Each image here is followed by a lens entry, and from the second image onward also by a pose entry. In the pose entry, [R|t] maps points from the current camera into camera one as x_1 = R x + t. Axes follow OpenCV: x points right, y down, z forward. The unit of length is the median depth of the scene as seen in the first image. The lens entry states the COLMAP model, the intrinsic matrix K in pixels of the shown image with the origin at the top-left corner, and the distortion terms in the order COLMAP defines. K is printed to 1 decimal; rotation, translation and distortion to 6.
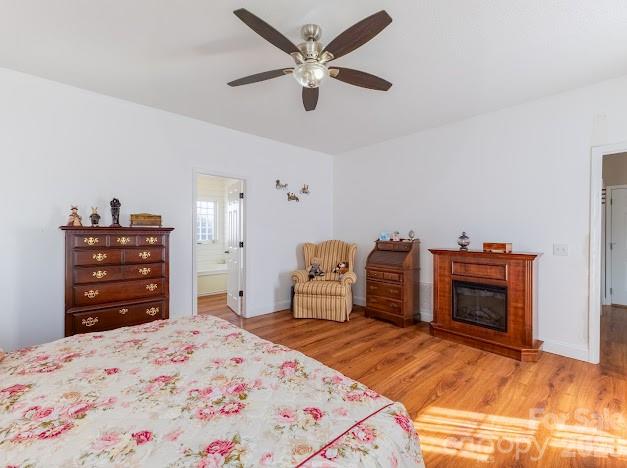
lens RADIAL K [[293.2, 0, 317.4], [0, 293.2, 232.5], [0, 0, 1]] dist [0.002030, -0.000116]
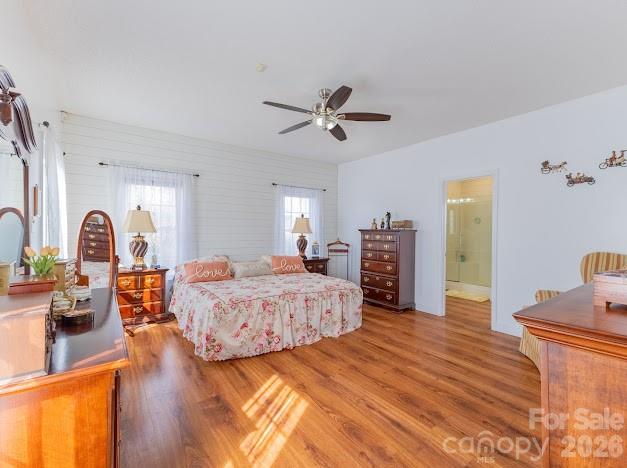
lens RADIAL K [[293.2, 0, 317.4], [0, 293.2, 232.5], [0, 0, 1]] dist [0.002030, -0.000116]
pose [[-0.154553, -0.011508, -0.987918, 1.049968], [-0.021172, 0.999741, -0.008334, 0.021893], [0.987758, 0.019628, -0.154756, 0.891217]]
